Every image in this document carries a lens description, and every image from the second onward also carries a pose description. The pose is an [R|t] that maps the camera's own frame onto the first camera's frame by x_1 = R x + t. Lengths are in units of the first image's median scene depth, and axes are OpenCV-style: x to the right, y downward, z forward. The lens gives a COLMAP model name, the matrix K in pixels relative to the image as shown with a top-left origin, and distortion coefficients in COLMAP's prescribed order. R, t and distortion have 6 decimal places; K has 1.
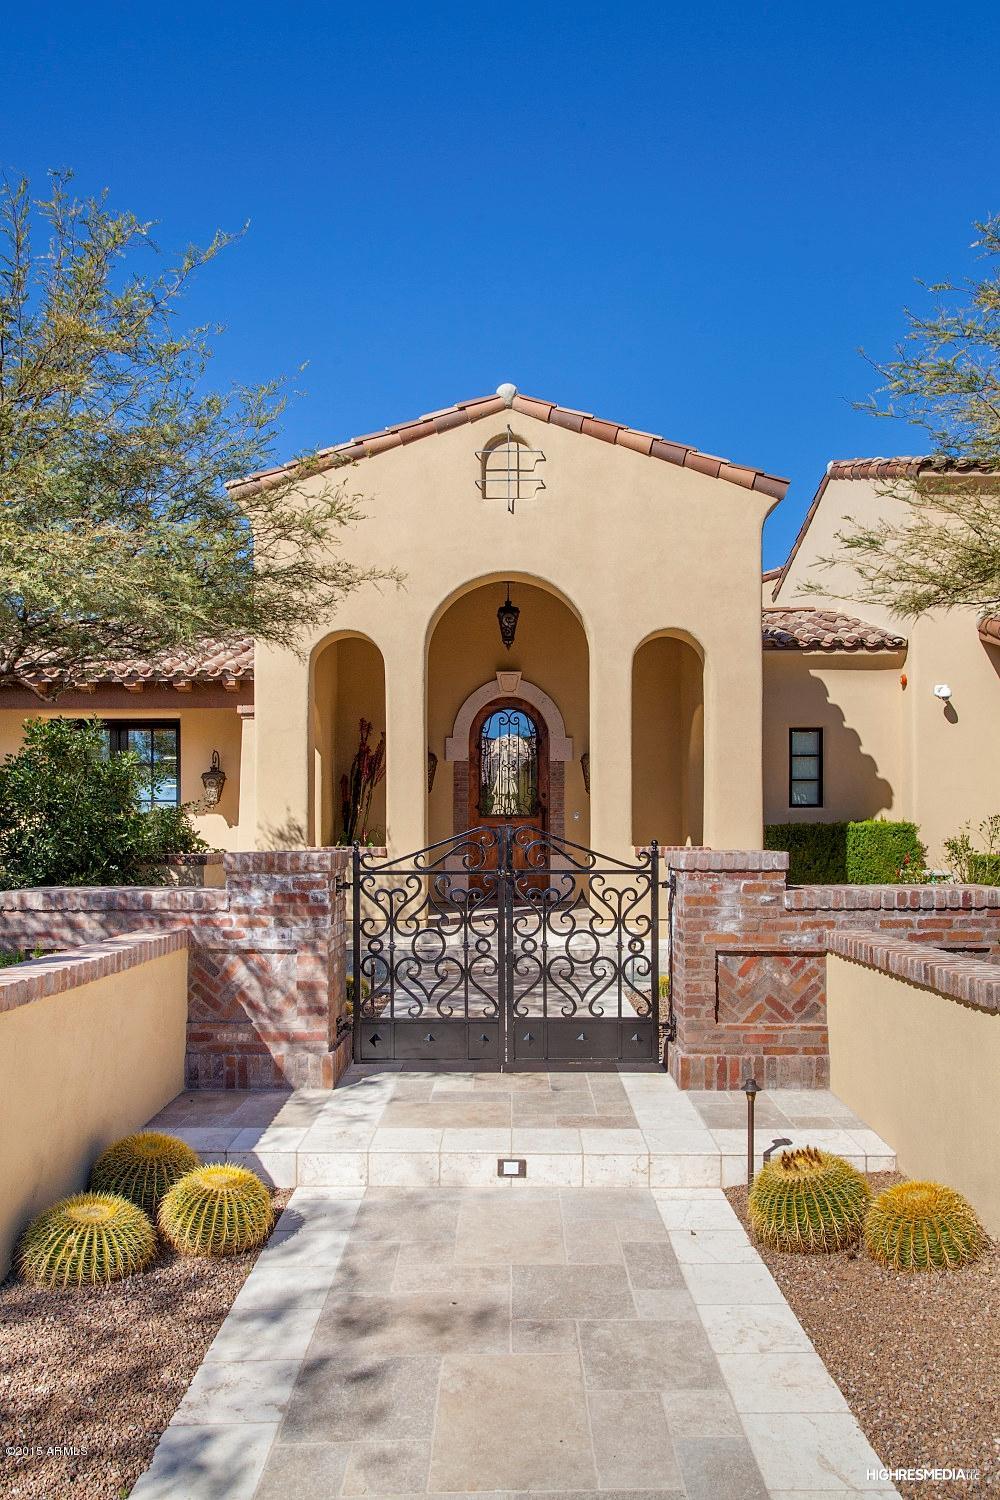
lens RADIAL K [[1077.5, 0, 495.4], [0, 1077.5, 825.2], [0, 0, 1]] dist [0.017746, -0.001673]
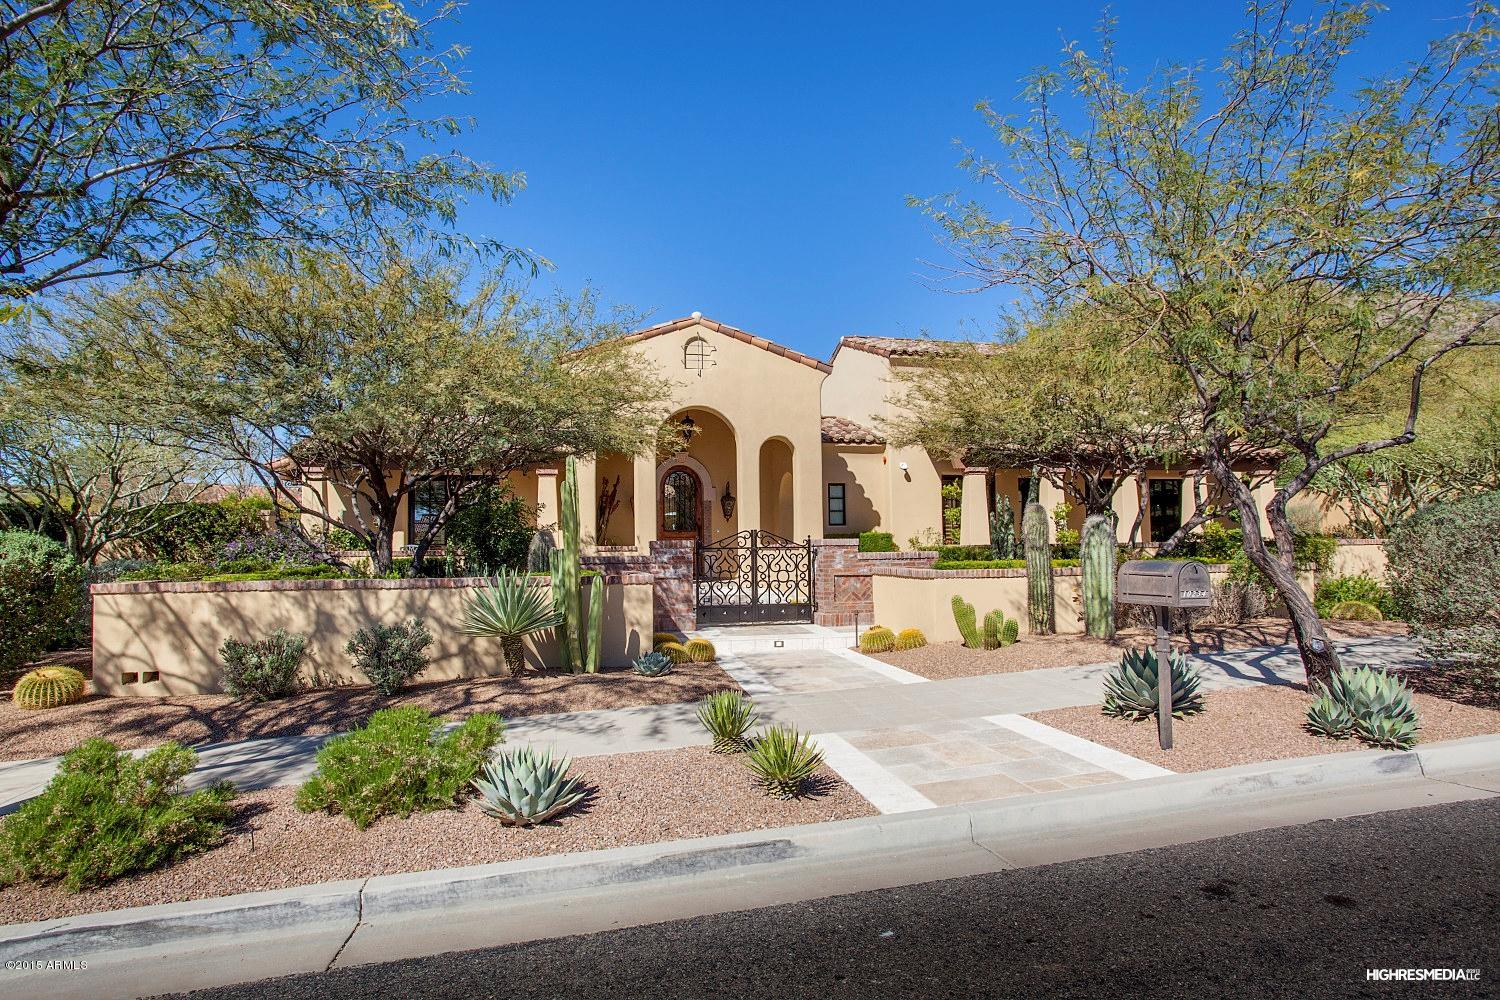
lens RADIAL K [[857.0, 0, 750.5], [0, 857.0, 499.8], [0, 0, 1]] dist [-0.000672, 0.000003]
pose [[0.974772, 0.003002, 0.223184, -0.237386], [0.008673, 0.998645, -0.051314, 0.017535], [-0.223036, 0.051955, 0.973425, -0.521850]]
